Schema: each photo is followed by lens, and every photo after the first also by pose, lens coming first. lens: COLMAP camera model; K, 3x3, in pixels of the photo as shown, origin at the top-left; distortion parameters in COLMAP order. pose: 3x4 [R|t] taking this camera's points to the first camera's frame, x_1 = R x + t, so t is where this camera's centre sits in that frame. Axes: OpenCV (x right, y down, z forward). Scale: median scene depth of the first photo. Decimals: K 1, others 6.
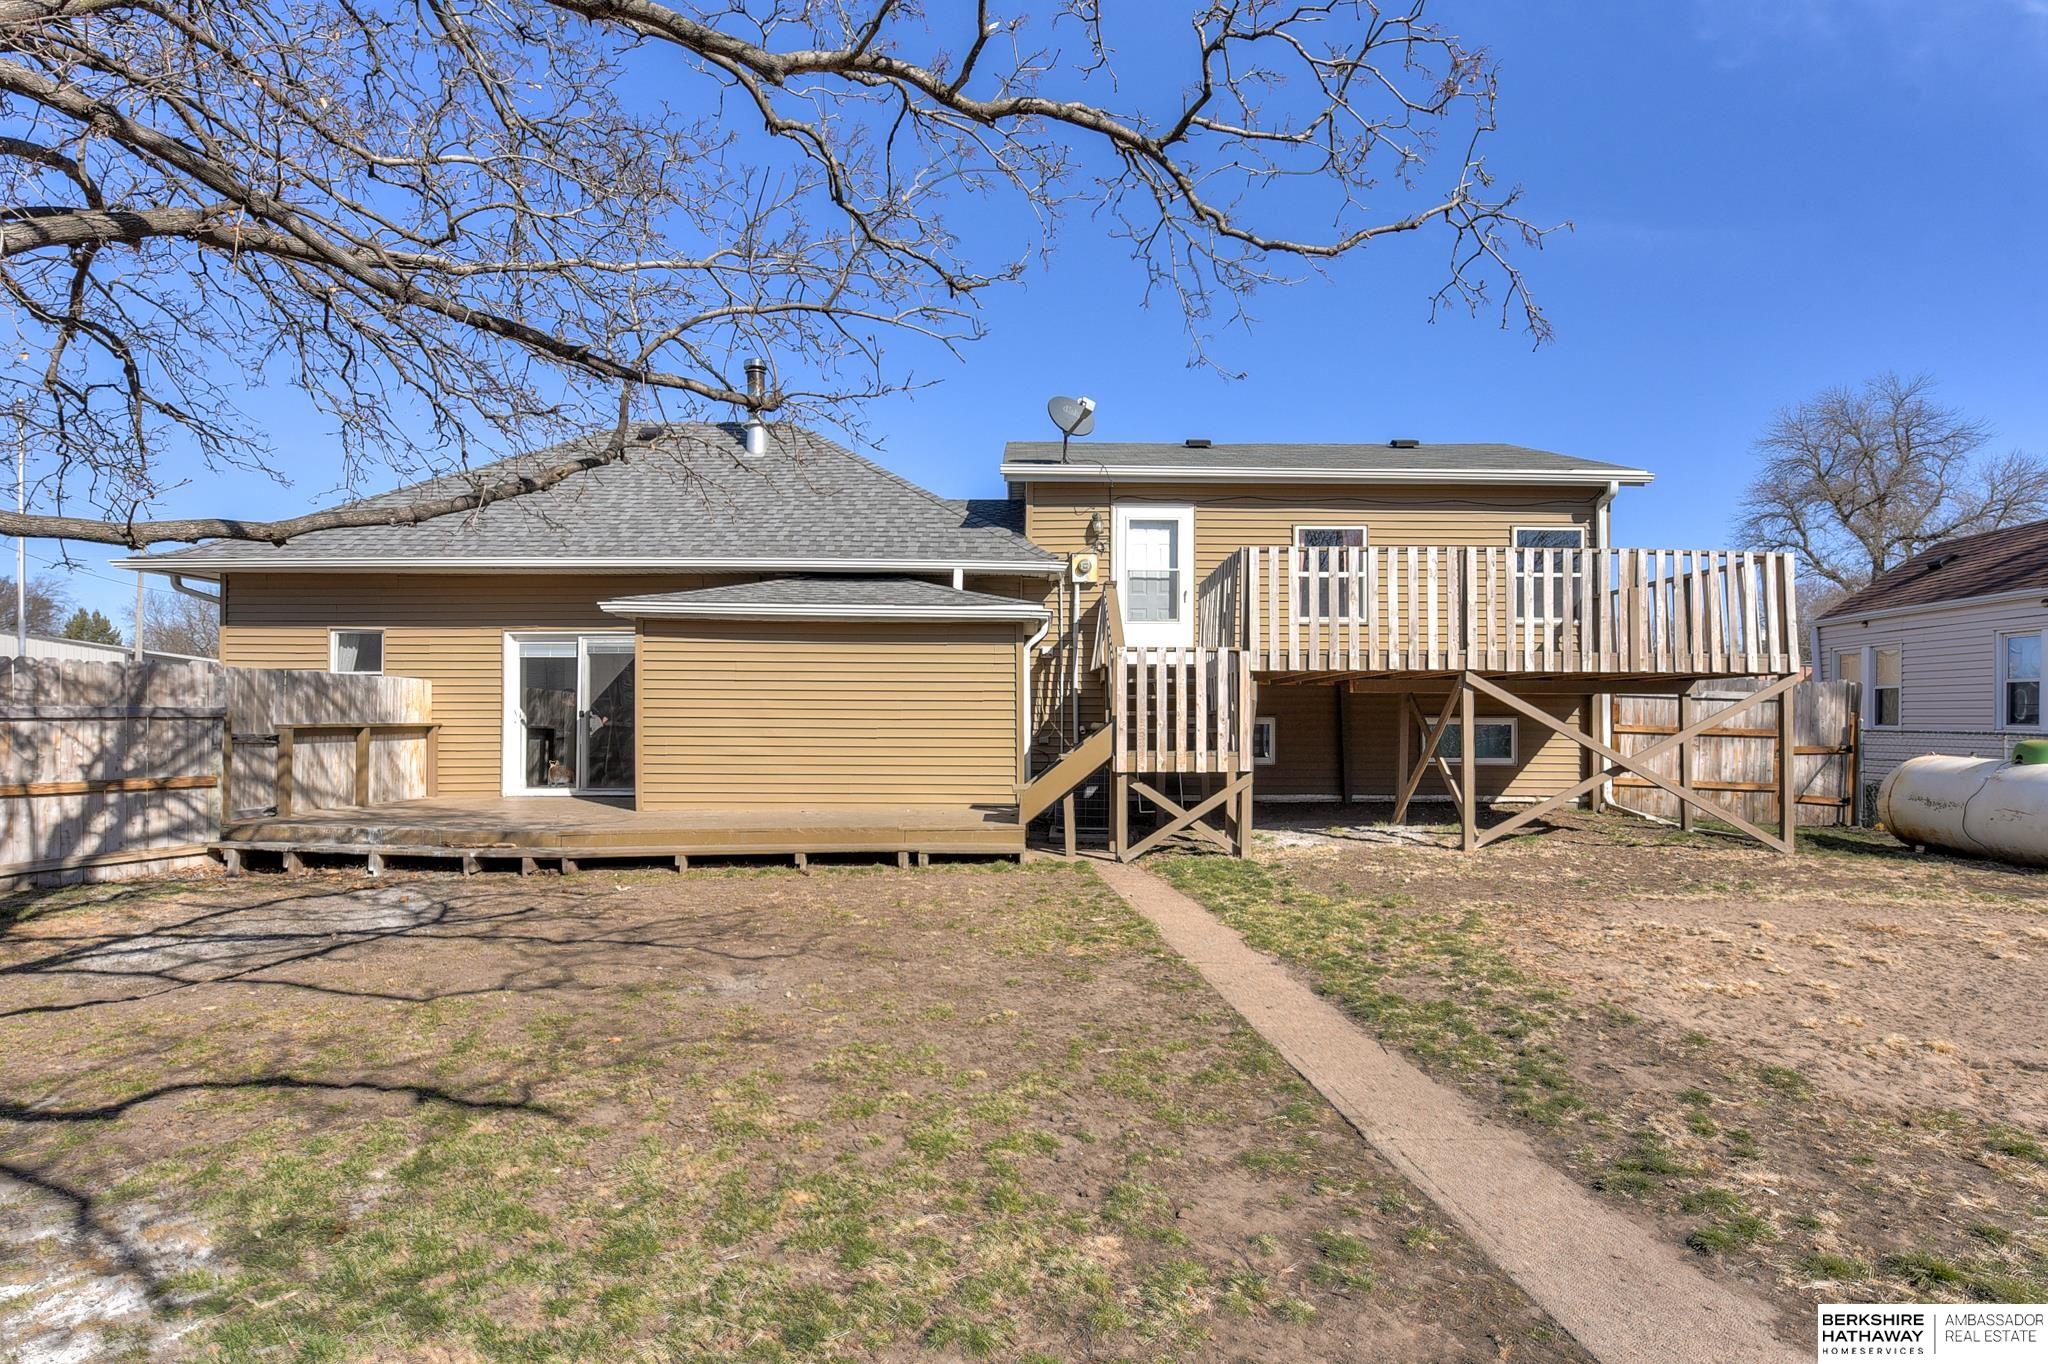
lens RADIAL K [[1101.3, 0, 1031.6], [0, 1101.3, 688.7], [0, 0, 1]] dist [-0.000600, 0.000526]
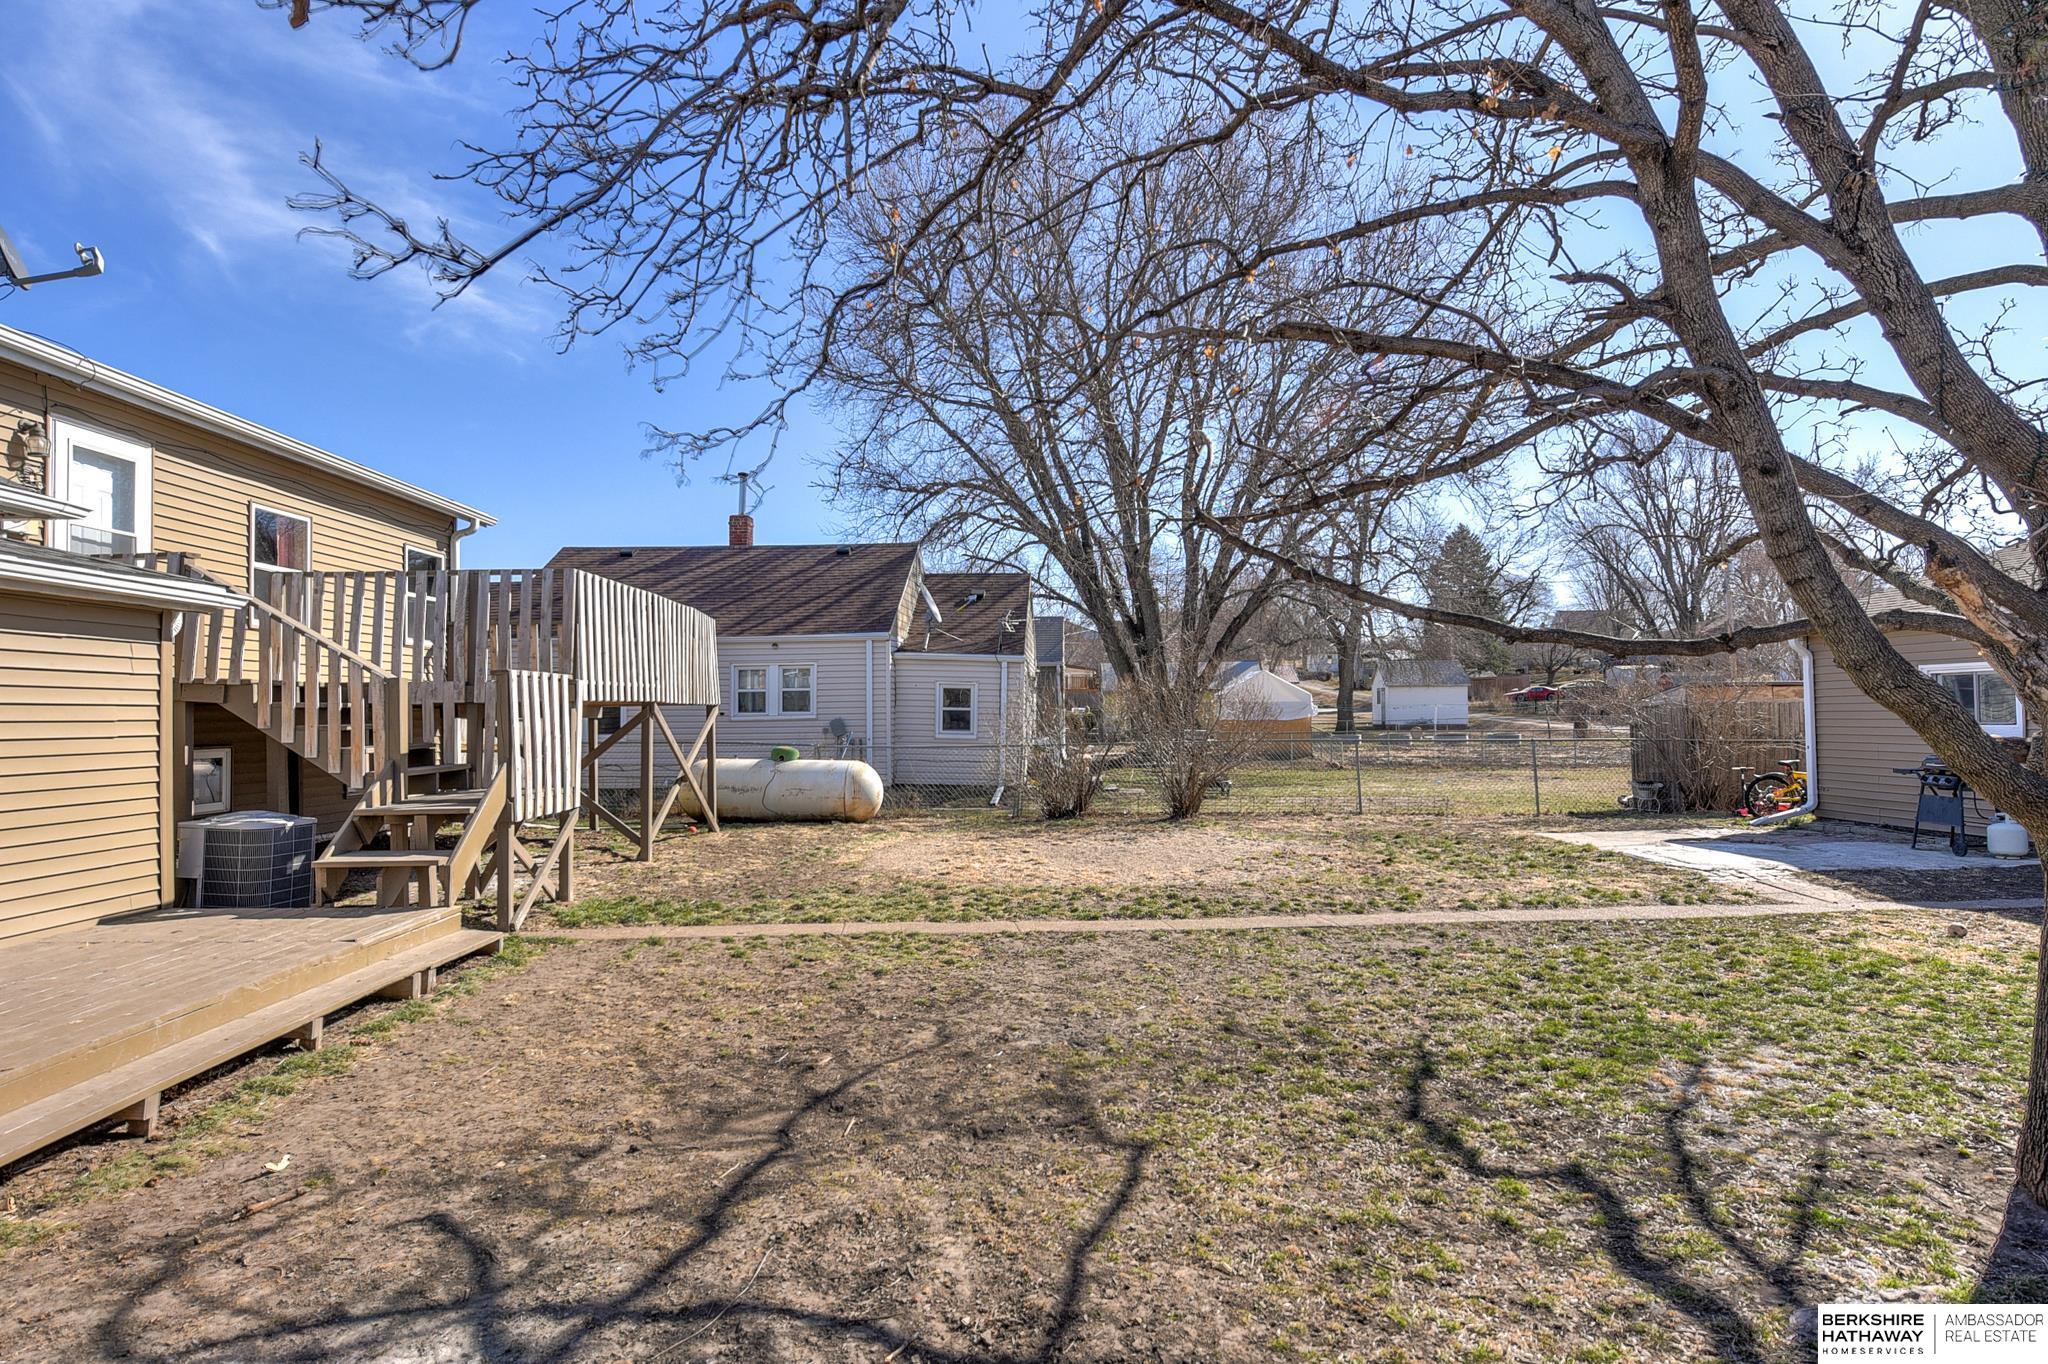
lens RADIAL K [[1101.3, 0, 1028.4], [0, 1101.3, 687.2], [0, 0, 1]] dist [-0.000600, 0.000526]
pose [[-0.017852, 0.016225, 0.999709, -0.556299], [-0.022946, 0.999598, -0.016633, -0.015315], [-0.999577, -0.023237, -0.017472, 0.455005]]
